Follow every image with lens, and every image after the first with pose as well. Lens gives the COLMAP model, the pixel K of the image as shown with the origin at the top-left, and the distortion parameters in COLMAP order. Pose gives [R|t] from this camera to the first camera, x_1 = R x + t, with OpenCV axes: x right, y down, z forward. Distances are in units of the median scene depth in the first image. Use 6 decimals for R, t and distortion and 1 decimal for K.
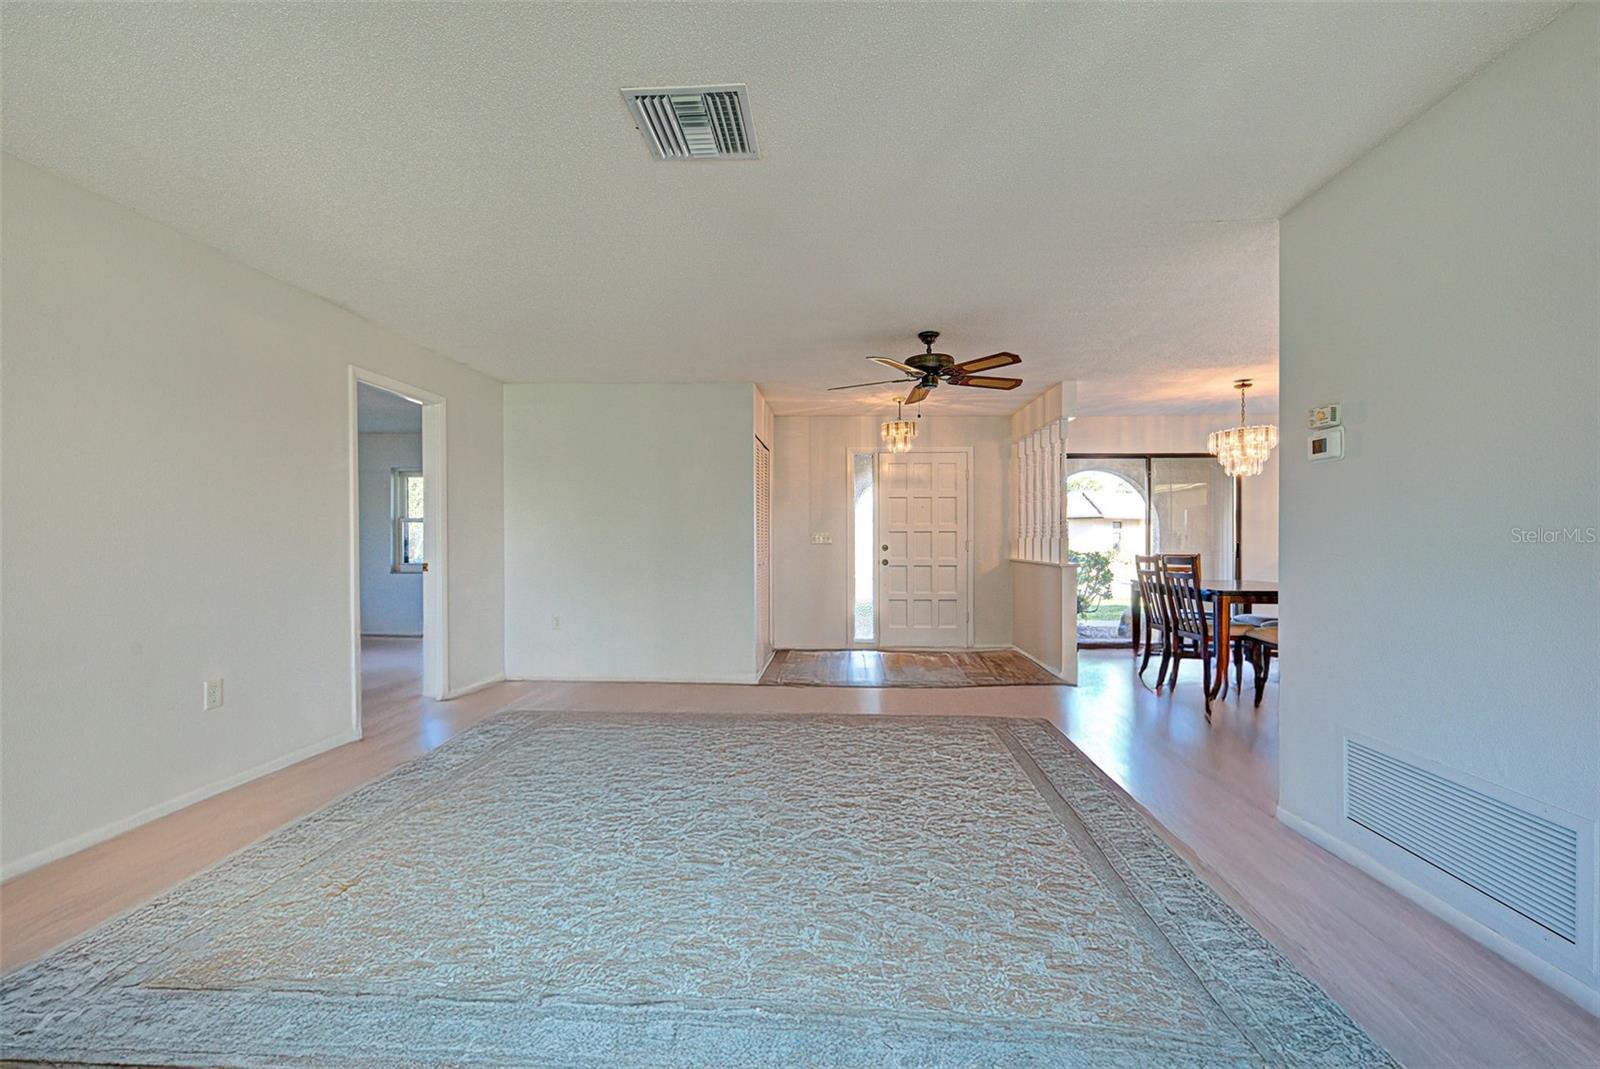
lens RADIAL K [[674.6, 0, 814.5], [0, 674.6, 544.7], [0, 0, 1]] dist [0.014056, 0.000087]
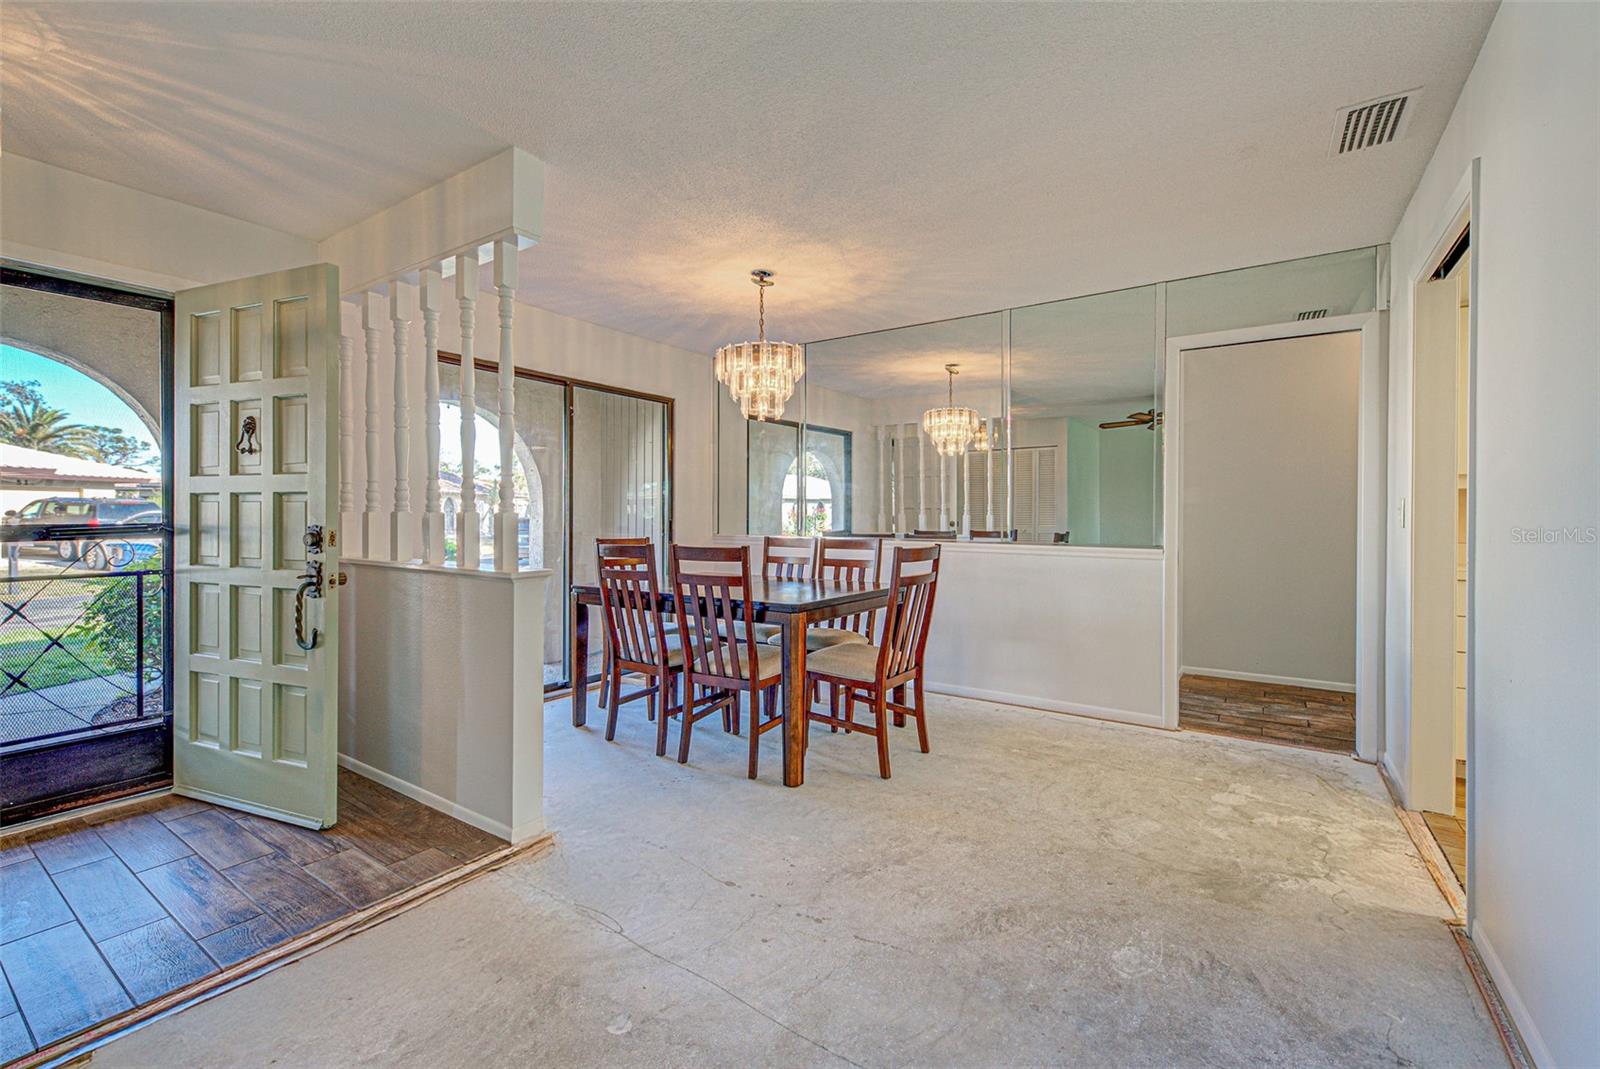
lens RADIAL K [[678.5, 0, 806.9], [0, 678.5, 520.0], [0, 0, 1]] dist [0.011669, -0.000401]
pose [[0.538209, -0.002805, 0.842807, 0.096941], [0.002667, 0.999995, 0.001626, -0.004444], [-0.842807, 0.001373, 0.538214, 0.579908]]
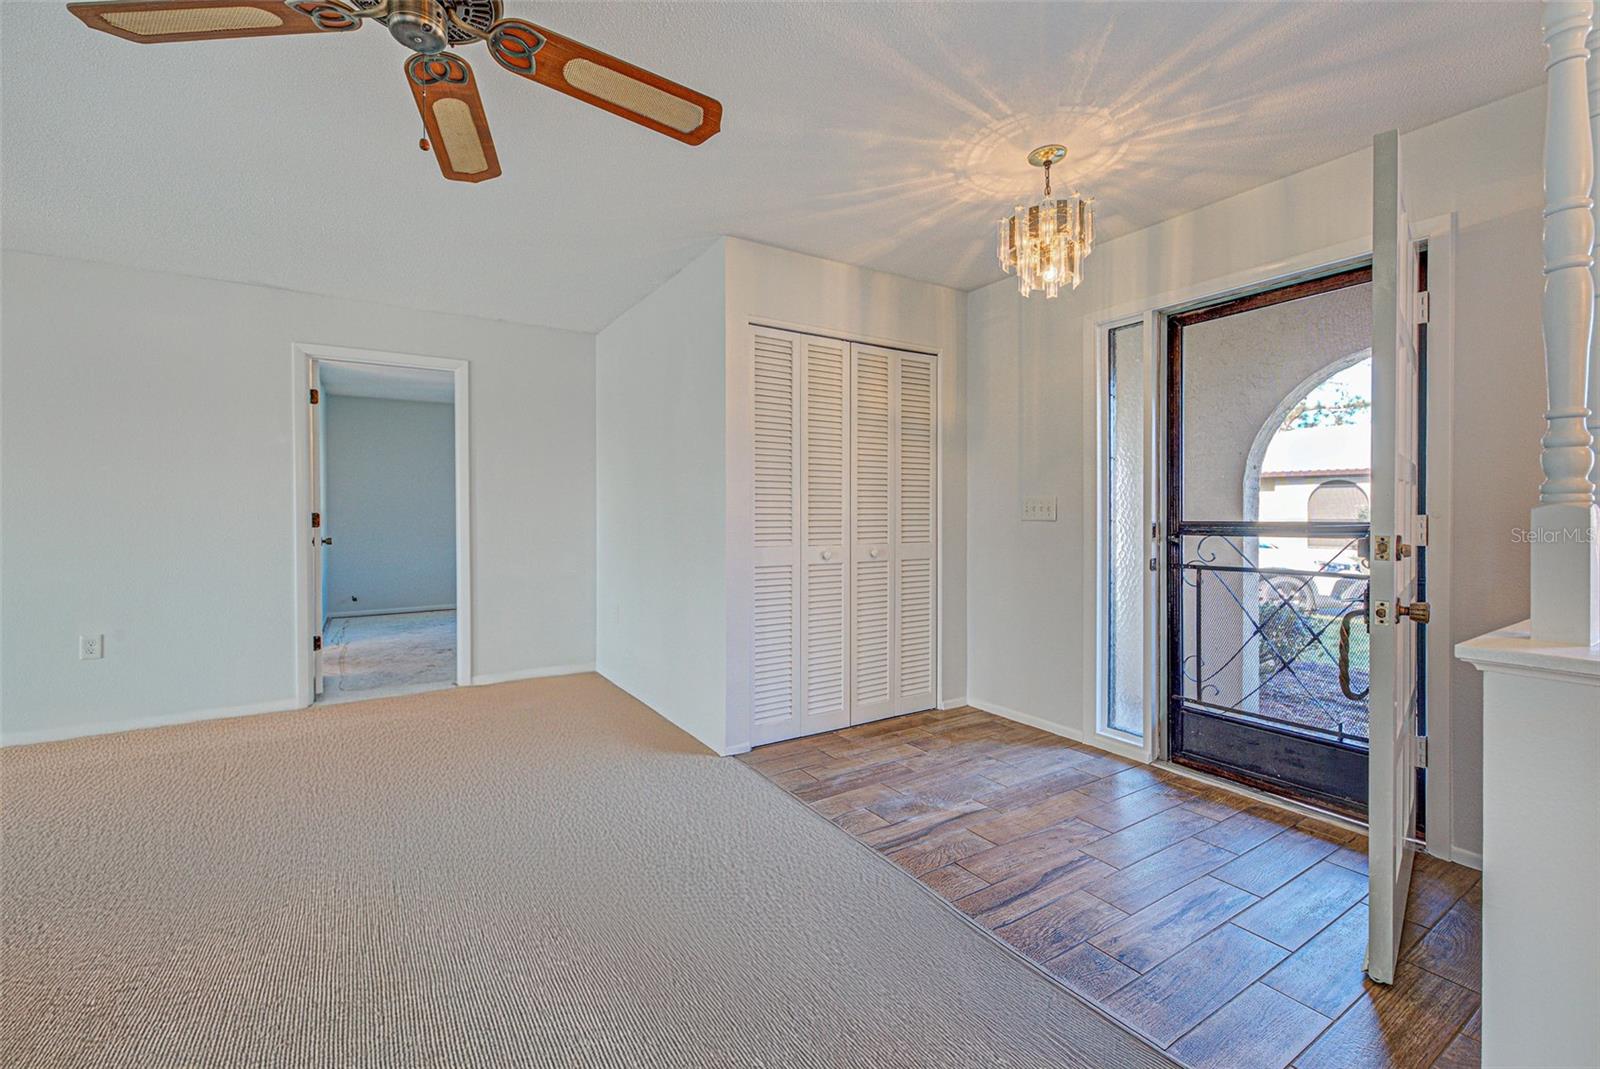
lens RADIAL K [[667.8, 0, 805.0], [0, 667.8, 519.4], [0, 0, 1]] dist [0.024822, -0.009202]
pose [[0.578951, 0.009929, -0.815302, 0.405143], [-0.003249, 0.999946, 0.009871, -0.007460], [0.815356, -0.003066, 0.578952, 0.708200]]
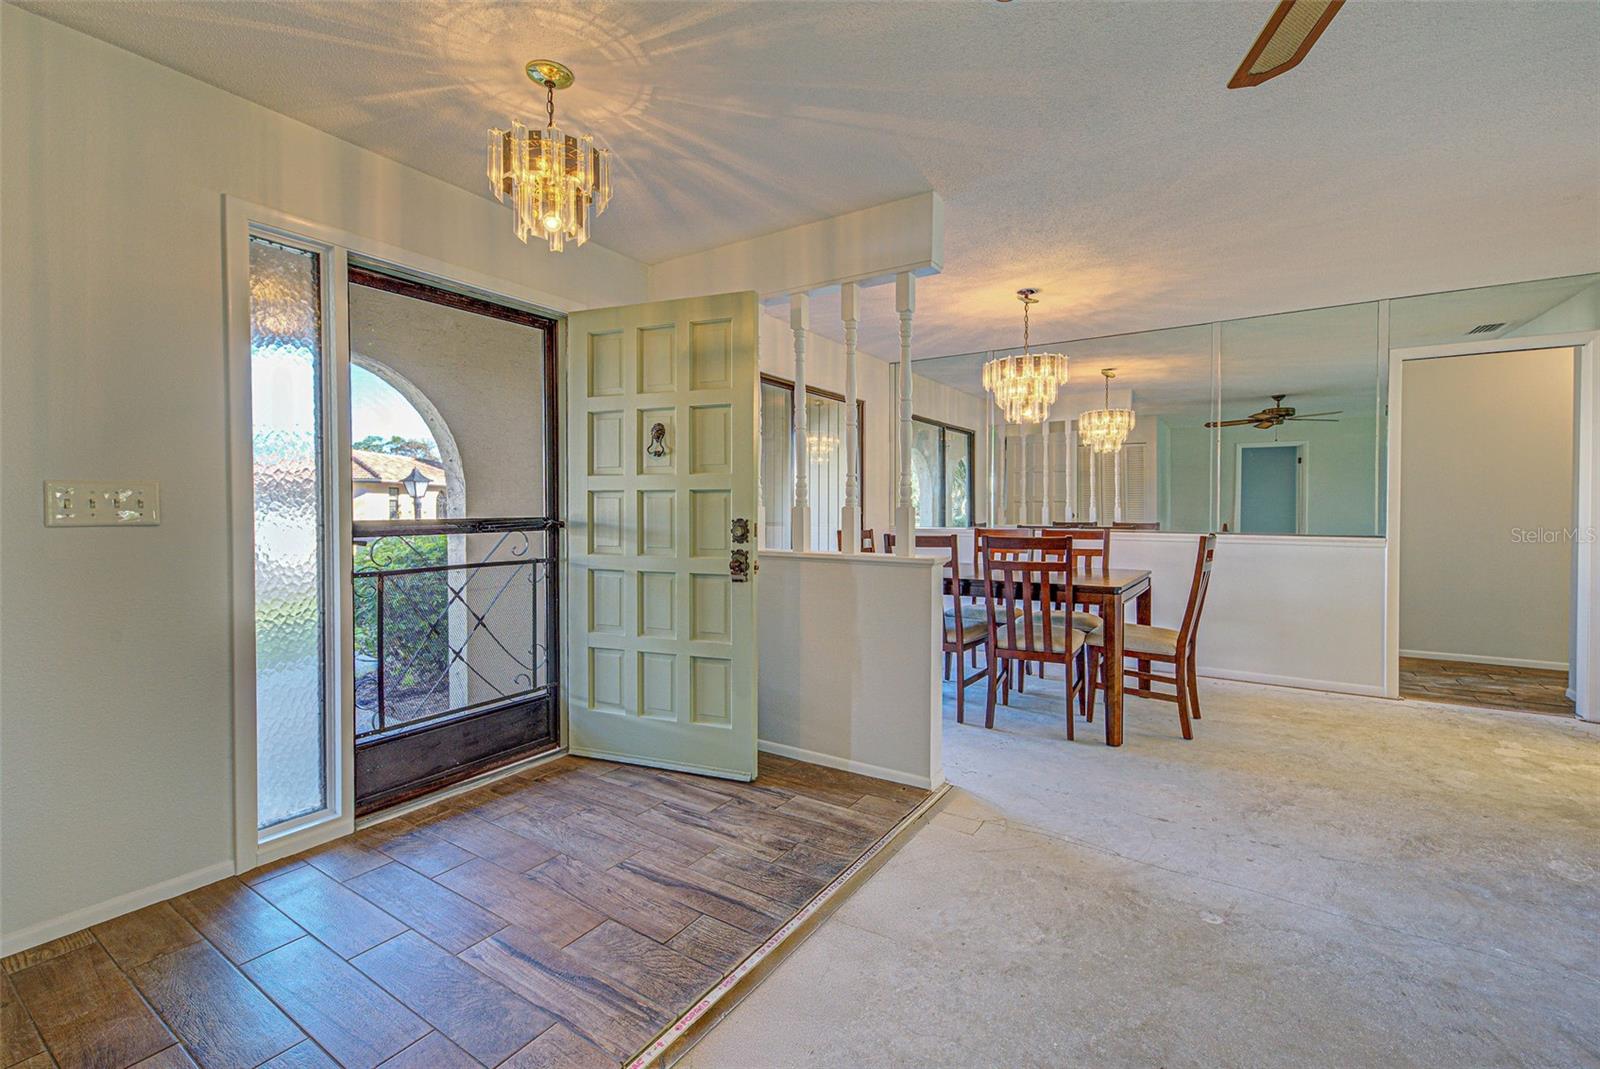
lens RADIAL K [[667.8, 0, 805.0], [0, 667.8, 519.4], [0, 0, 1]] dist [0.024822, -0.009202]
pose [[0.520521, -0.011518, 0.853771, -0.103989], [0.004781, 0.999933, 0.010575, -0.005641], [-0.853836, -0.001422, 0.520541, 0.786474]]
